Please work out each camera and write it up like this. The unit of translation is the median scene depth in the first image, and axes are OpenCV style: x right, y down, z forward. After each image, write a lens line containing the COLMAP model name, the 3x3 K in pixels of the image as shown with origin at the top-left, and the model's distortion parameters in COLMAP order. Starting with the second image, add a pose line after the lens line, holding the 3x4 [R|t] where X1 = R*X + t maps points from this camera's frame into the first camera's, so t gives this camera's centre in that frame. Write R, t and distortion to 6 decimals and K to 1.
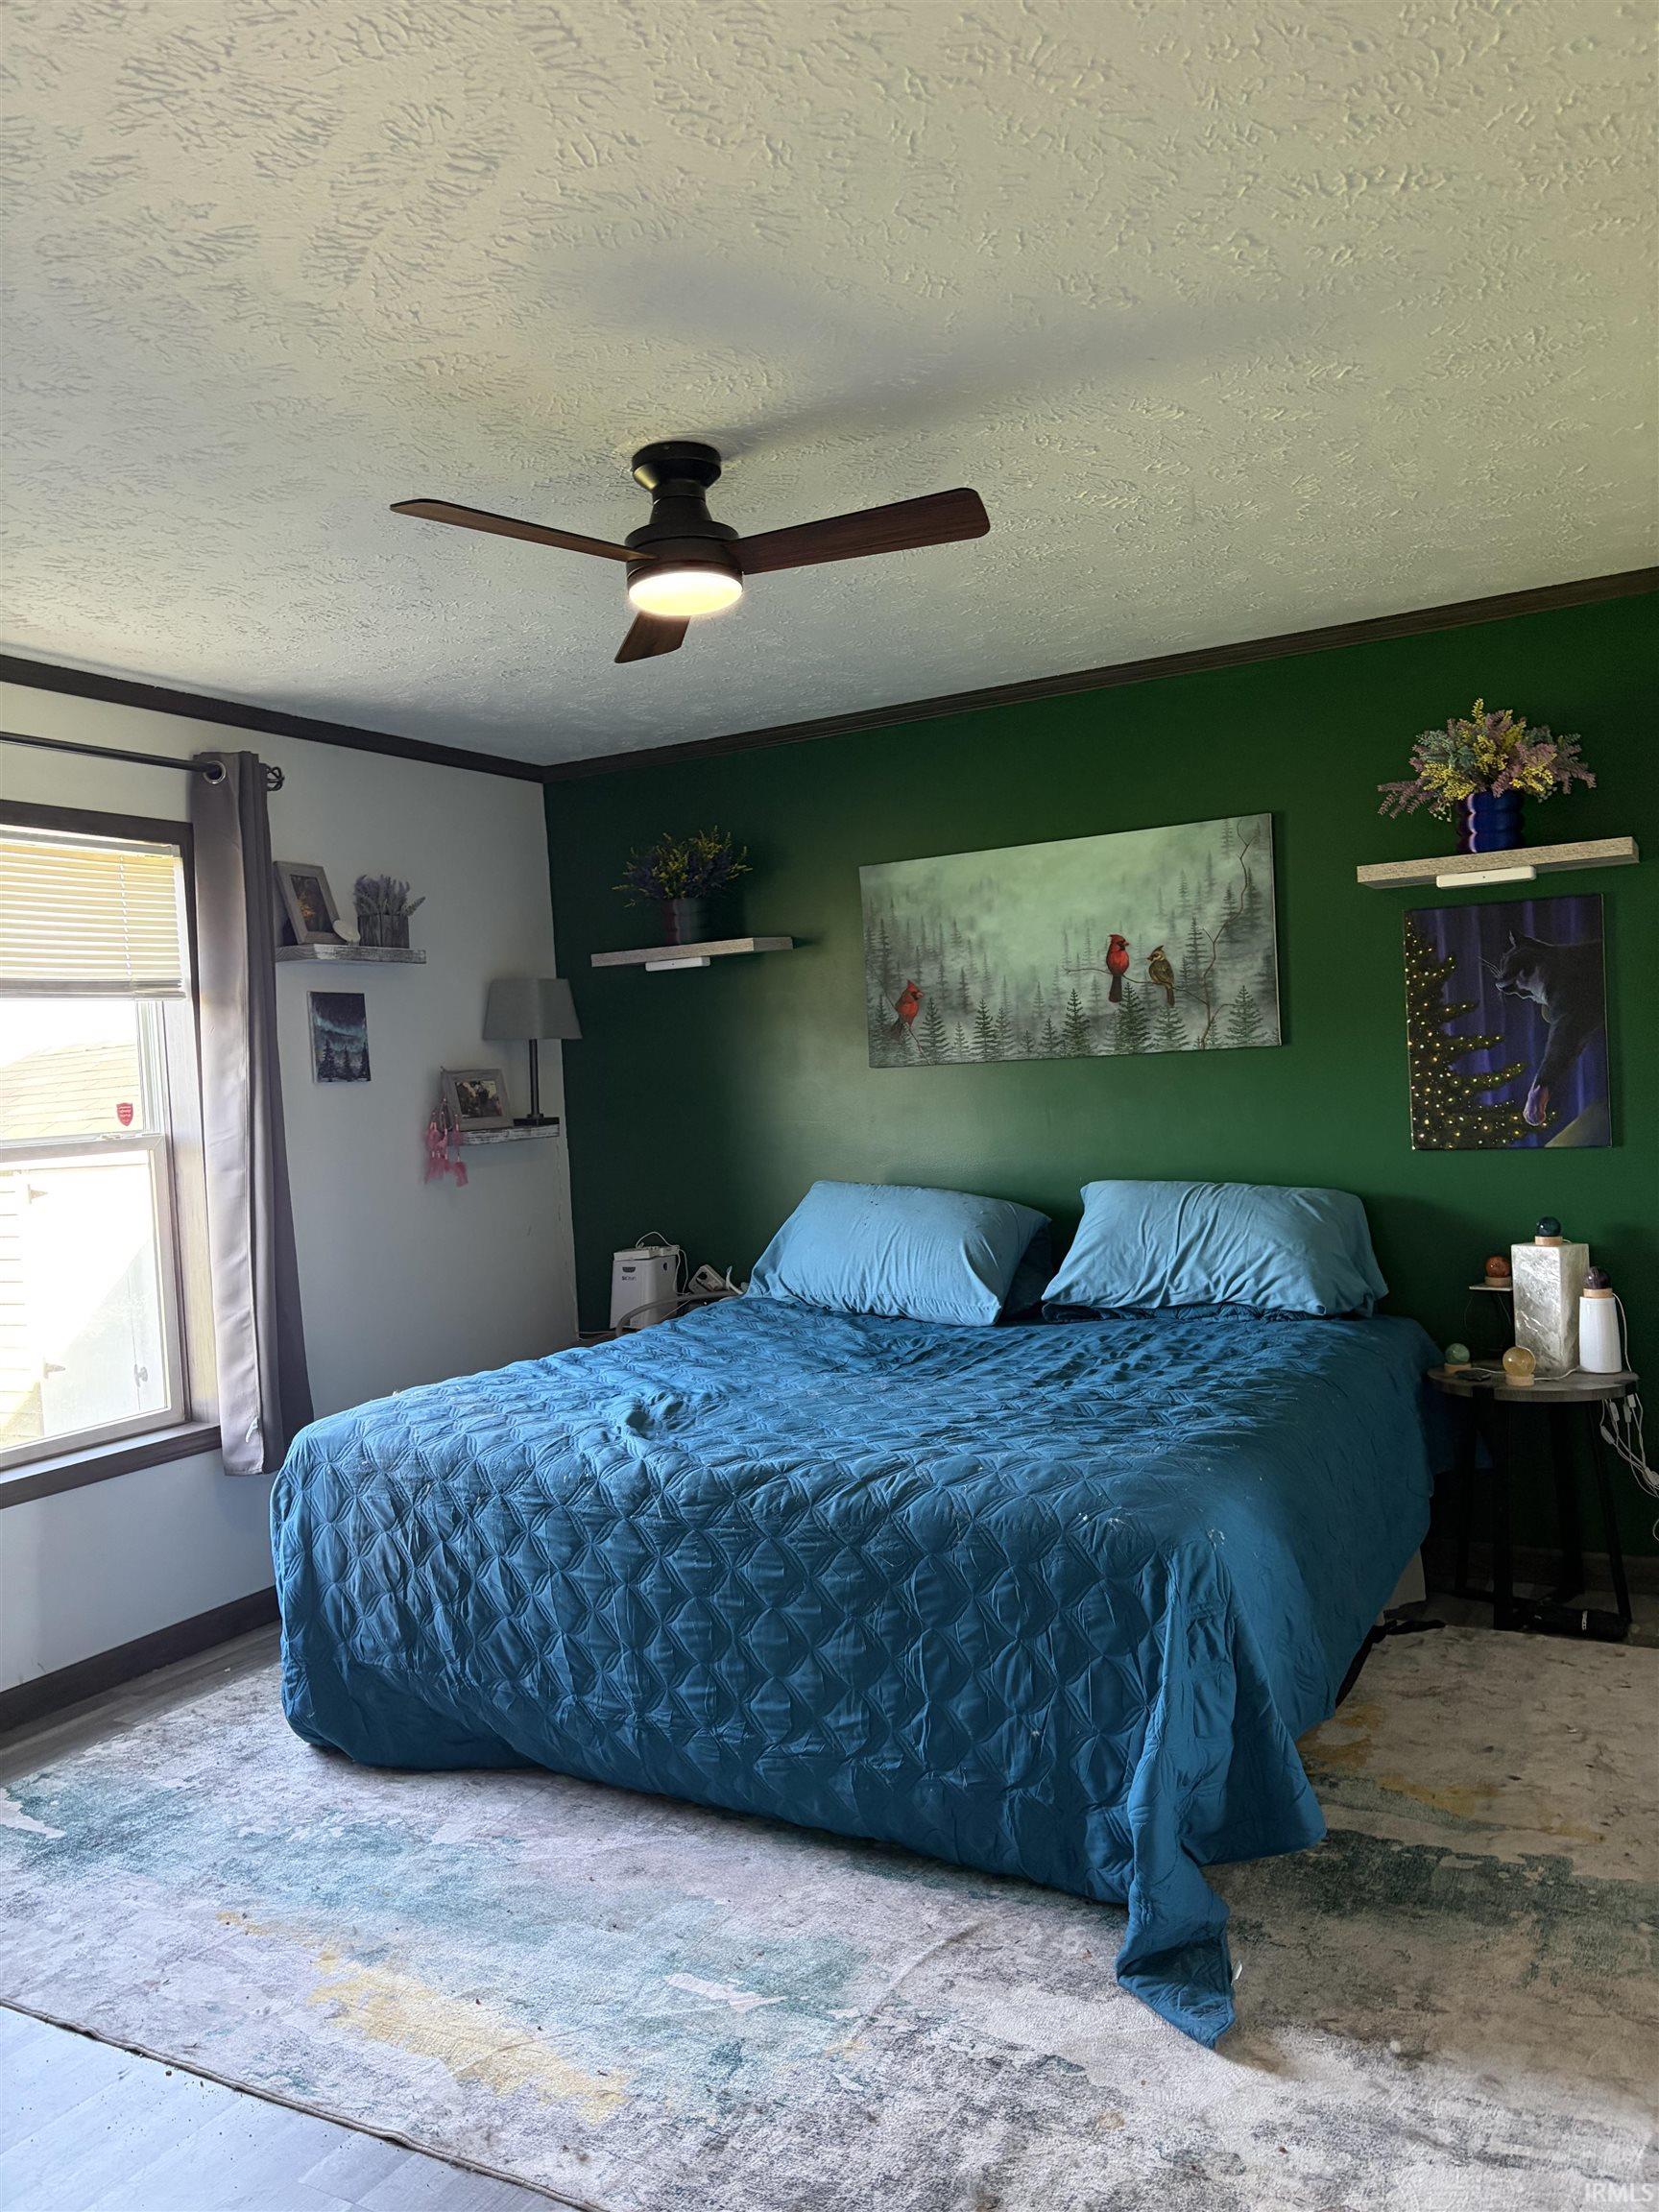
lens RADIAL K [[1670.2, 0, 829.8], [0, 1670.2, 1125.2], [0, 0, 1]] dist [0.084342, -0.002790]
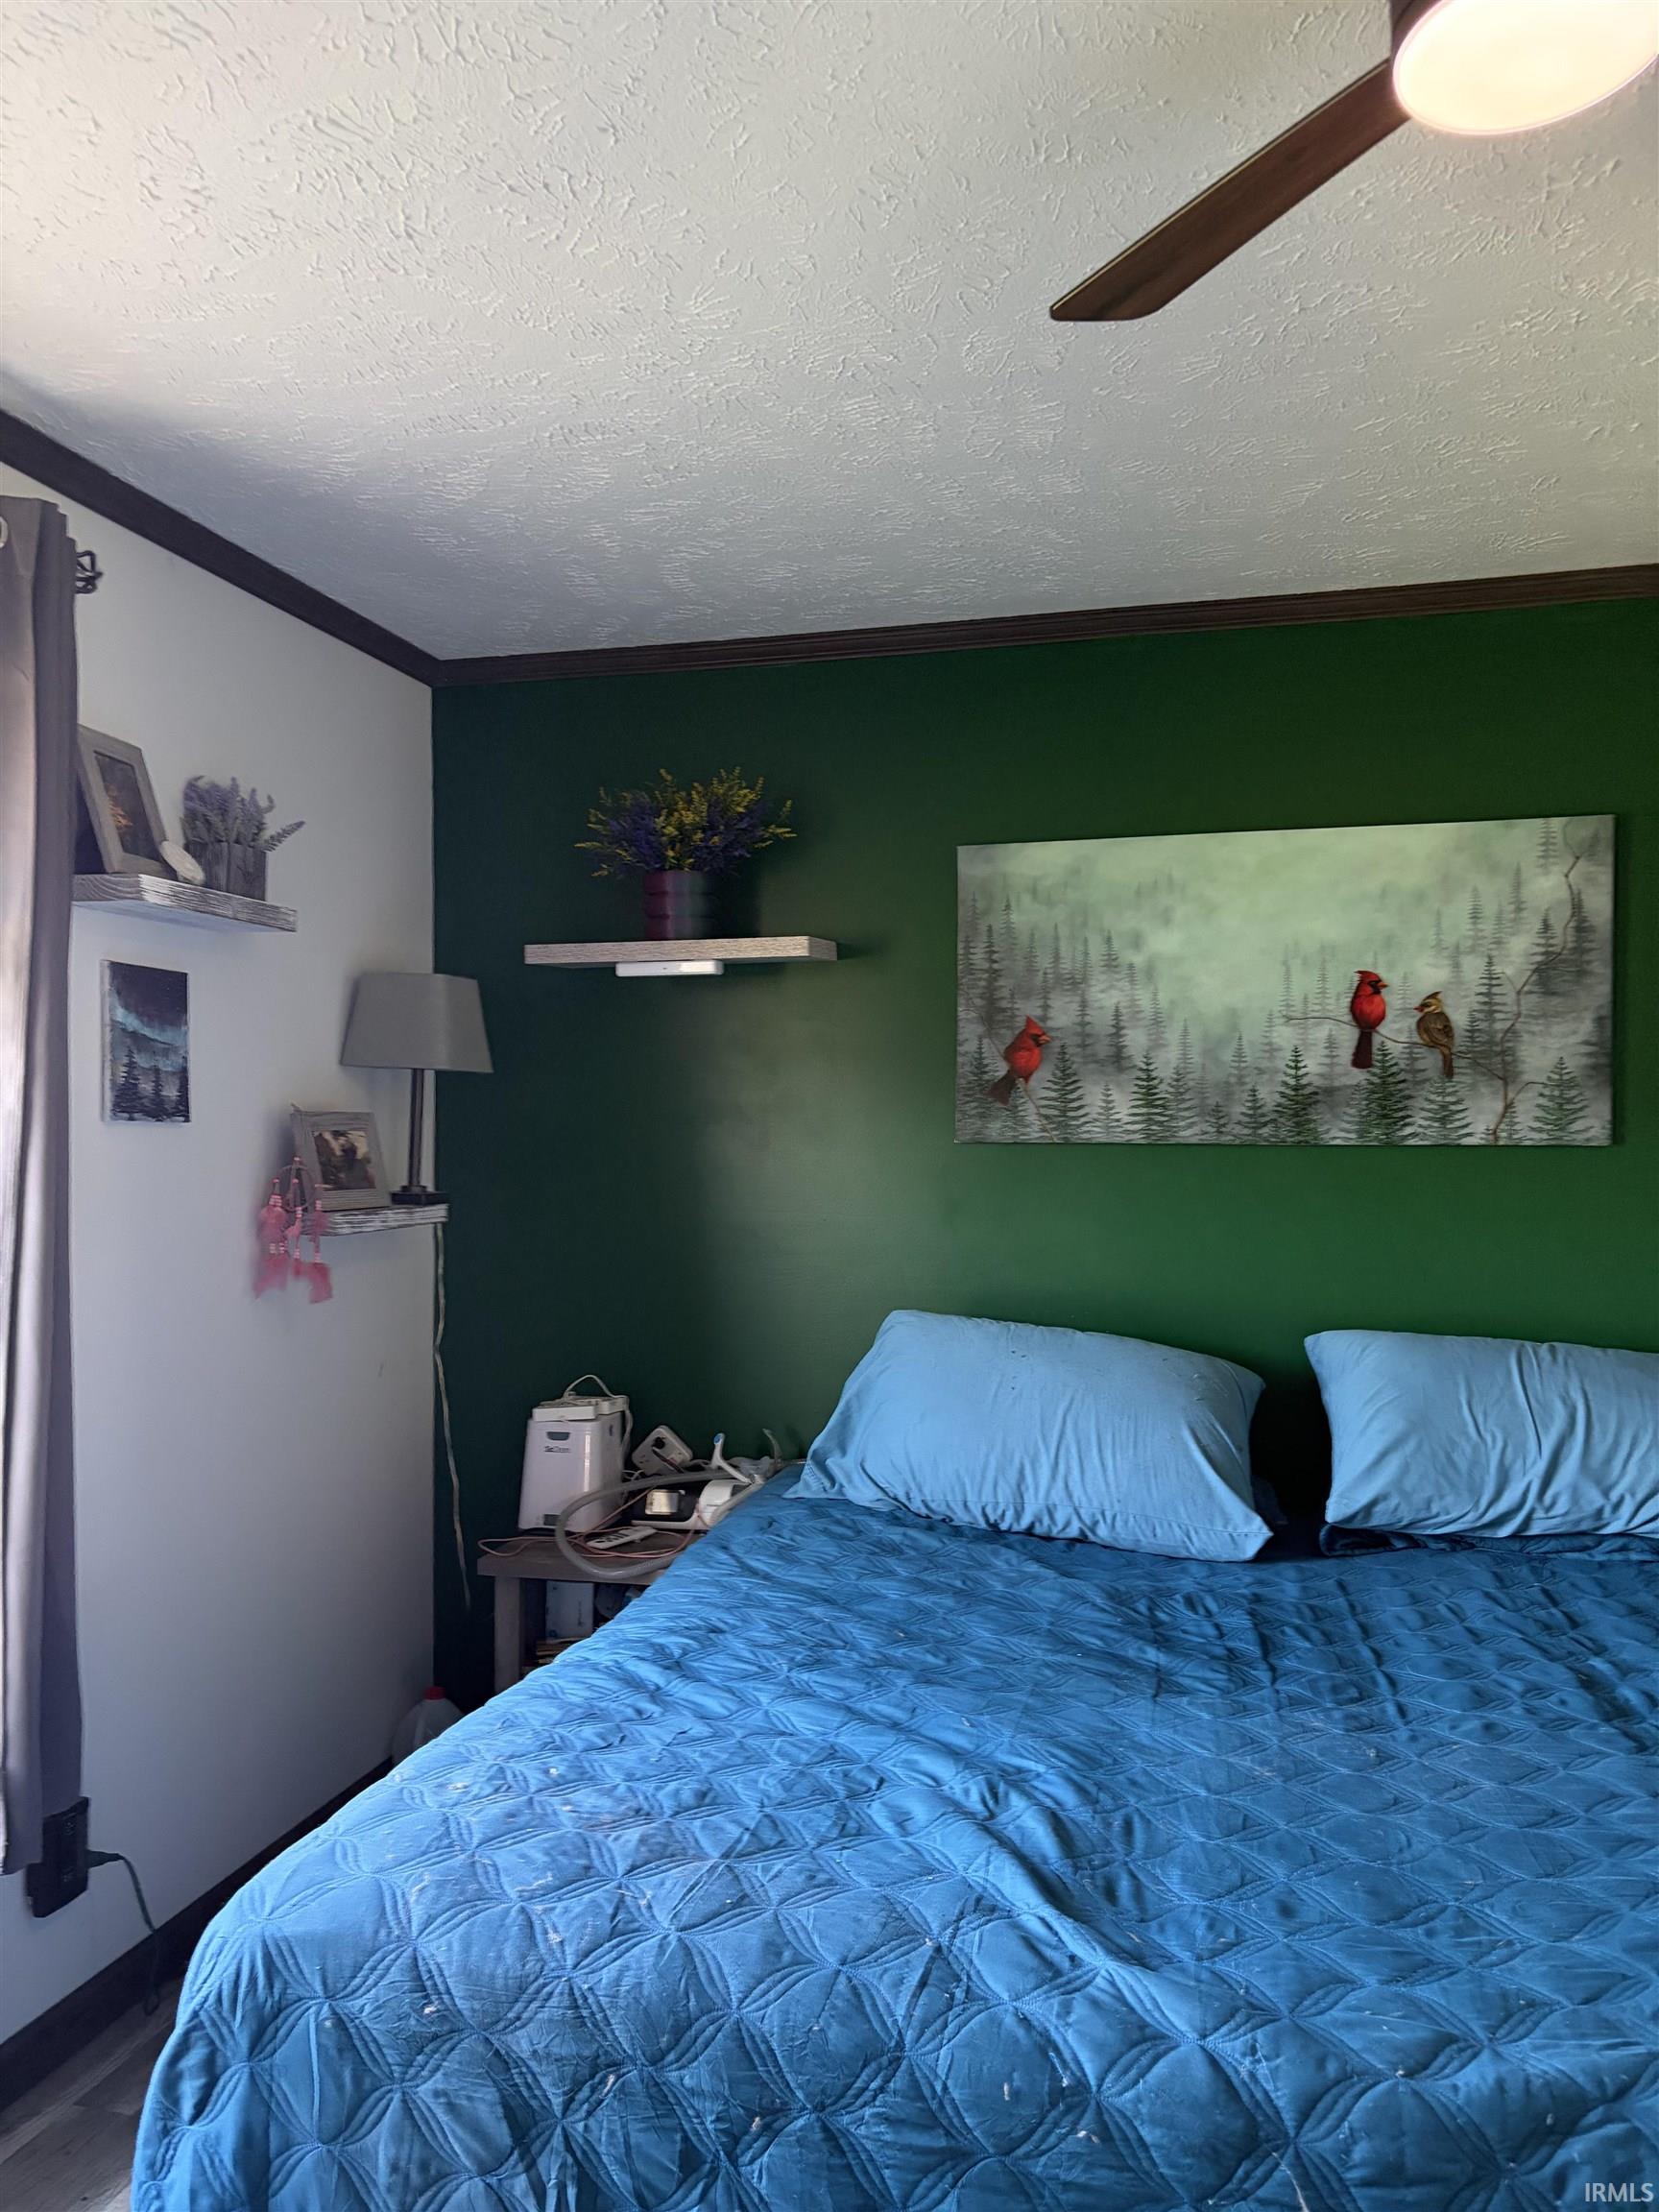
lens RADIAL K [[1675.4, 0, 829.5], [0, 1675.4, 1106.0], [0, 0, 1]] dist [0.046362, -0.040633]
pose [[0.963643, 0.058064, 0.260807, -0.220910], [-0.044752, 0.997388, -0.056696, -0.009091], [-0.263418, 0.042963, 0.963725, 0.392854]]
